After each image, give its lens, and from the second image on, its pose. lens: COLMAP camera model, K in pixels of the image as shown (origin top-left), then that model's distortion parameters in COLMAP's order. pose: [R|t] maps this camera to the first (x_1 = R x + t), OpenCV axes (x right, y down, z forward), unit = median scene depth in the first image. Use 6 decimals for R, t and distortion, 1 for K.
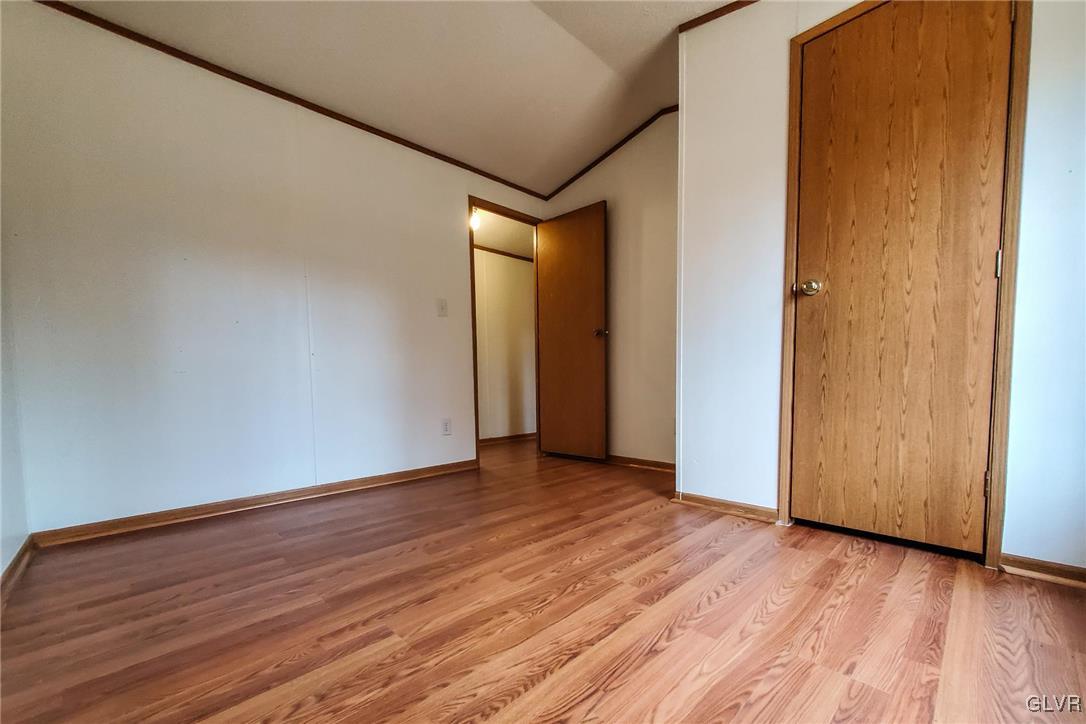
lens RADIAL K [[429.5, 0, 540.2], [0, 429.5, 365.5], [0, 0, 1]] dist [0.000431, -0.000059]
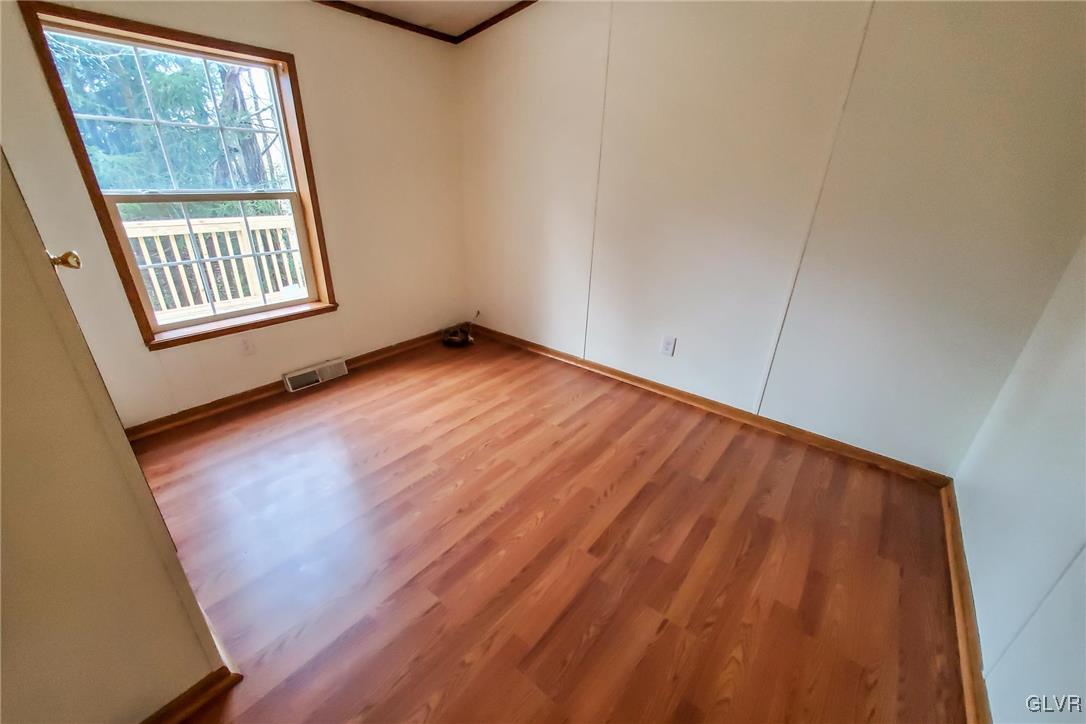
lens RADIAL K [[429.5, 0, 540.2], [0, 429.5, 365.5], [0, 0, 1]] dist [0.000431, -0.000059]
pose [[-0.991758, 0.036911, -0.122696, -0.005397], [-0.013386, 0.922518, 0.385721, -0.358621], [0.127427, 0.384184, -0.914420, 2.166935]]
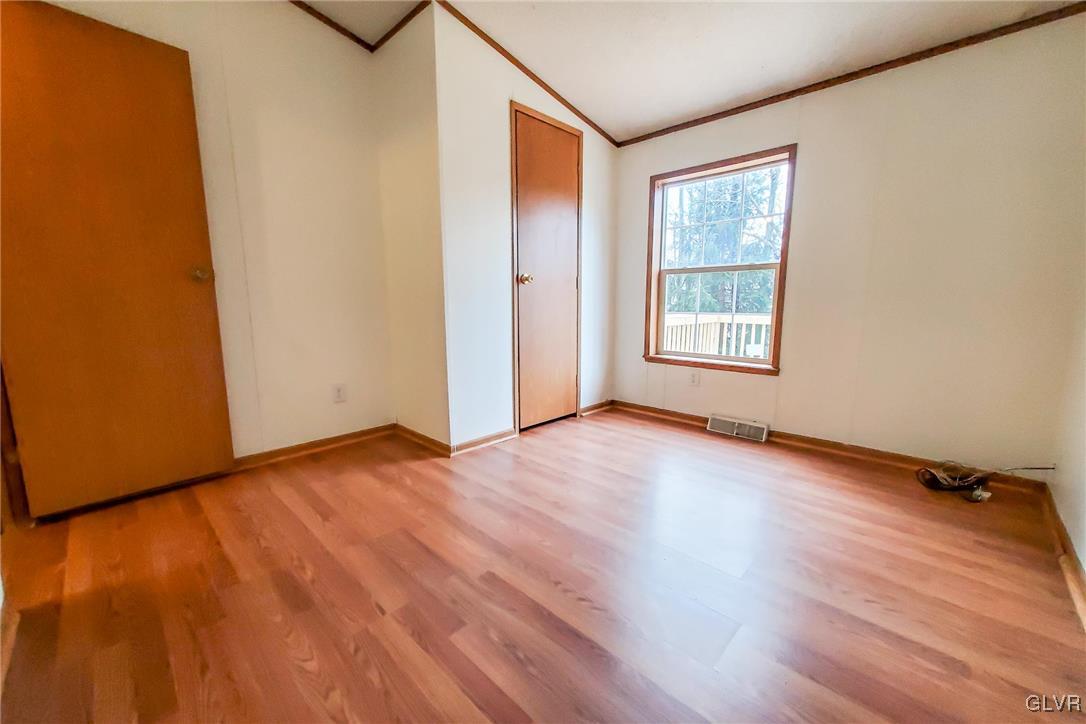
lens RADIAL K [[429.5, 0, 540.2], [0, 429.5, 365.5], [0, 0, 1]] dist [0.000431, -0.000059]
pose [[-0.018941, -0.134757, 0.990698, -1.168486], [-0.027120, 0.990580, 0.134222, -0.099887], [-0.999453, -0.024326, -0.022418, 1.272277]]
